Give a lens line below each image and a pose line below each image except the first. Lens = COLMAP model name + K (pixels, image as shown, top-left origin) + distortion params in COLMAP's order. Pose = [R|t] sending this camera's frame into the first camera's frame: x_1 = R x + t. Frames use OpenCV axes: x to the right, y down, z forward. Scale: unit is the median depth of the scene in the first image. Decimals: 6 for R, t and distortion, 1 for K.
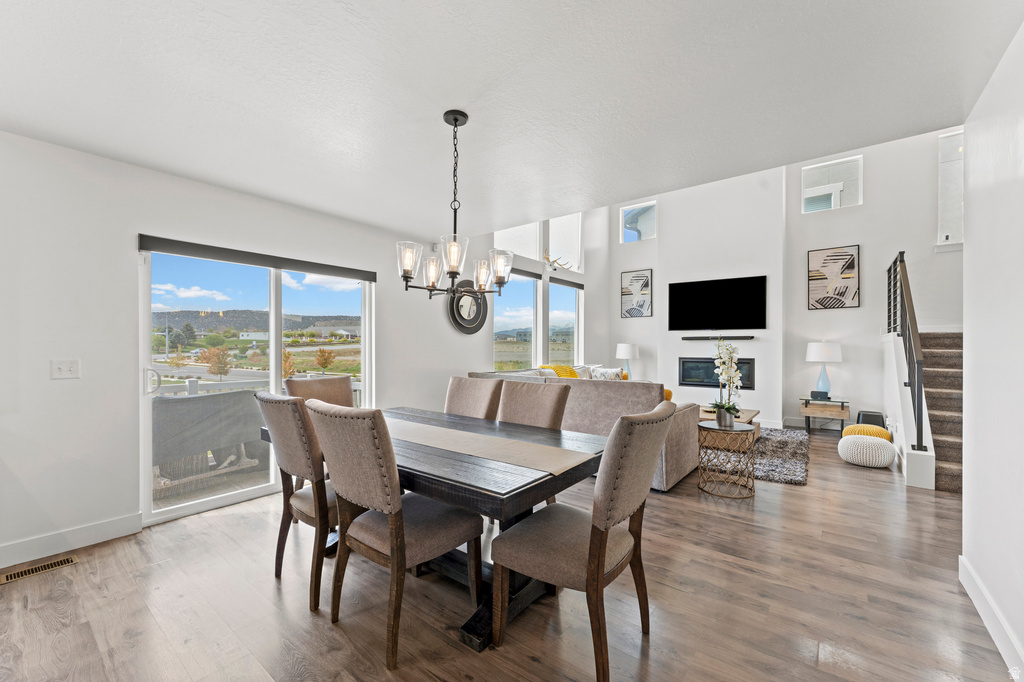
lens RADIAL K [[410.0, 0, 513.3], [0, 410.0, 348.0], [0, 0, 1]] dist [0.001787, -0.000949]
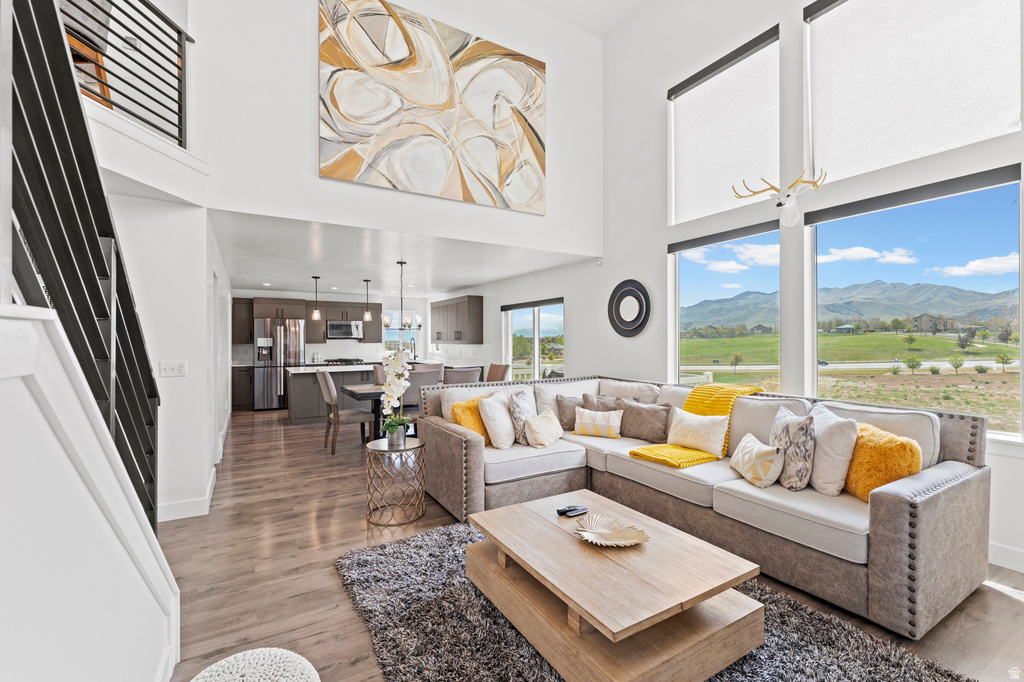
lens RADIAL K [[444.8, 0, 511.4], [0, 444.8, 339.0], [0, 0, 1]] dist [-0.004611, -0.000323]
pose [[-0.362279, -0.004693, -0.932058, 0.794151], [0.000270, 0.999987, -0.005140, -0.021639], [0.932070, -0.002114, -0.362273, 0.945890]]
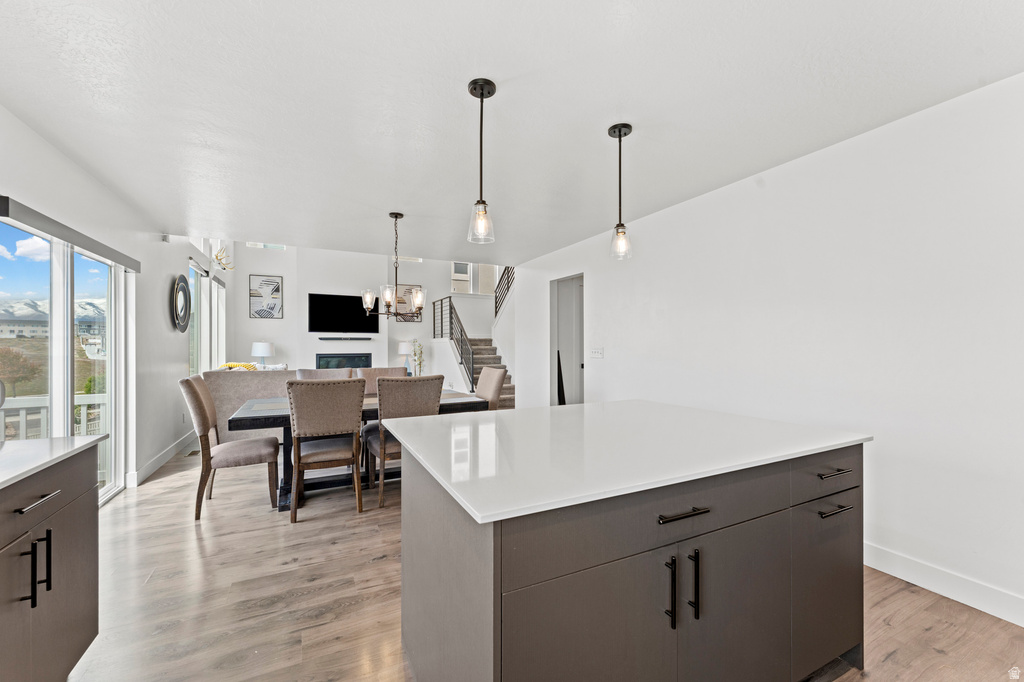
lens RADIAL K [[410.0, 0, 505.6], [0, 410.0, 342.1], [0, 0, 1]] dist [0.001787, -0.000949]
pose [[0.436200, 0.004824, 0.899837, -0.534269], [0.003973, 0.999966, -0.007287, -0.001643], [-0.899841, 0.006754, 0.436166, -0.062817]]
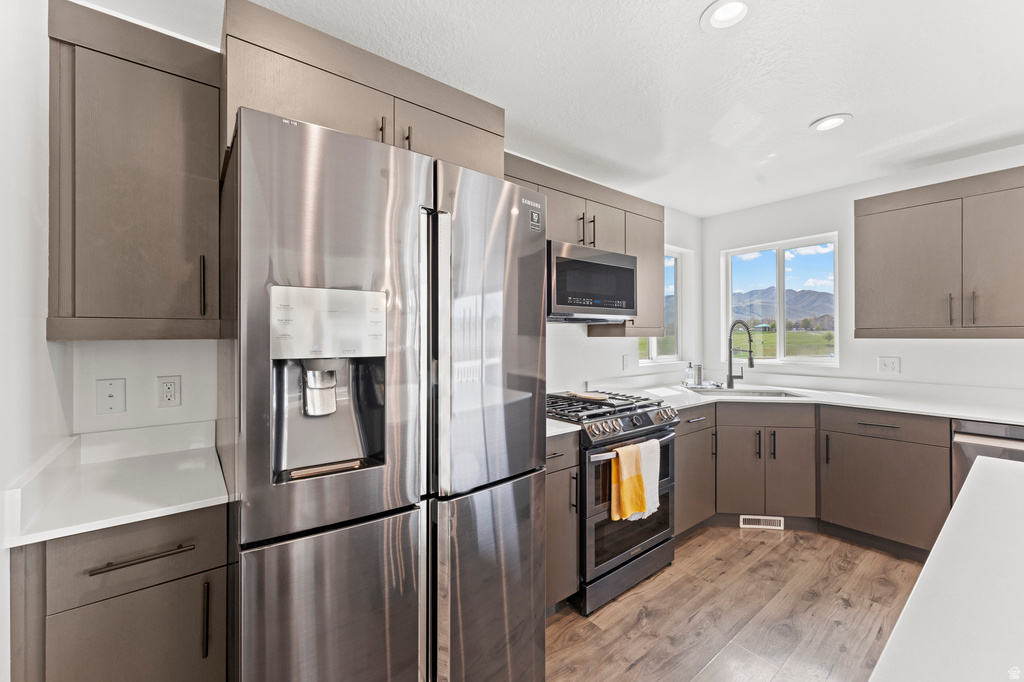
lens RADIAL K [[410.0, 0, 512.9], [0, 410.0, 334.5], [0, 0, 1]] dist [0.001787, -0.000949]
pose [[-0.234487, -0.009428, -0.972073, -0.108586], [0.001952, 0.999946, -0.010169, -0.012537], [0.972117, -0.004282, -0.234456, -0.201670]]
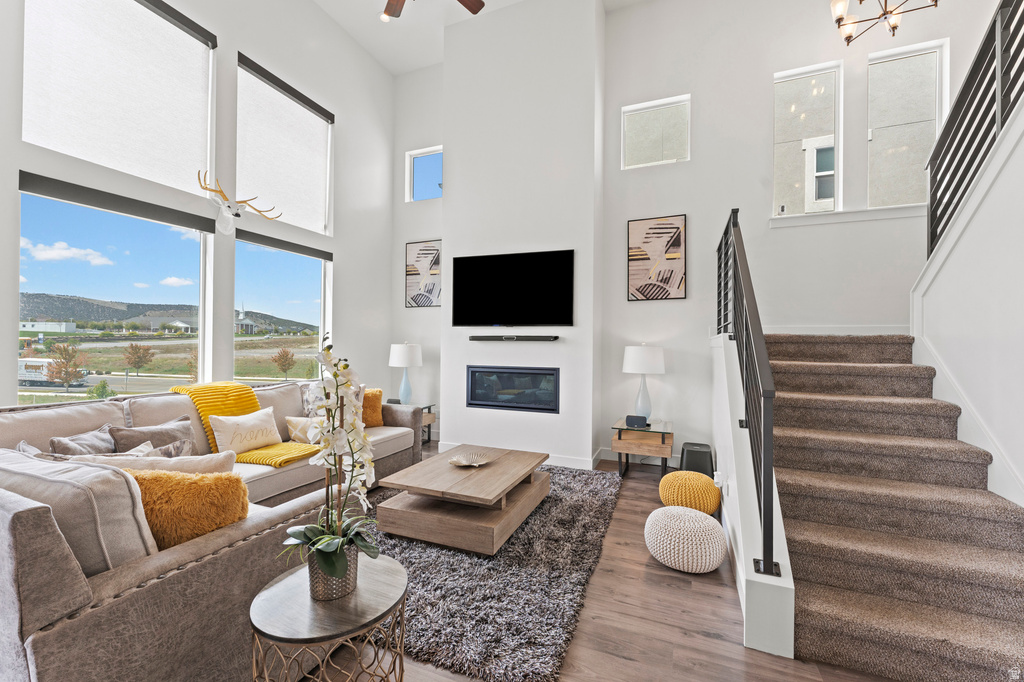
lens RADIAL K [[410.0, 0, 513.8], [0, 410.0, 342.6], [0, 0, 1]] dist [0.001787, -0.000949]
pose [[0.962276, 0.007723, 0.271967, 0.339966], [-0.006278, 0.999961, -0.006182, -0.013931], [-0.272004, 0.004242, 0.962287, 0.368628]]
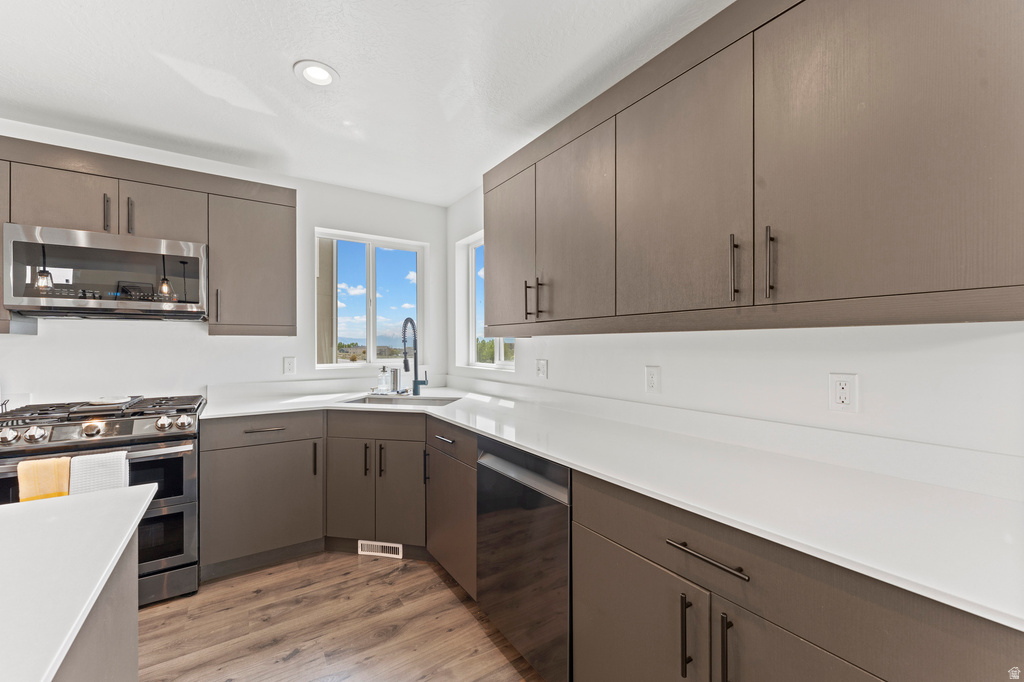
lens RADIAL K [[410.0, 0, 511.0], [0, 410.0, 343.3], [0, 0, 1]] dist [0.001787, -0.000949]
pose [[-0.311045, -0.005283, -0.950380, -0.282444], [0.001890, 0.999979, -0.006177, -0.004026], [0.950393, -0.003718, -0.311029, 0.208483]]
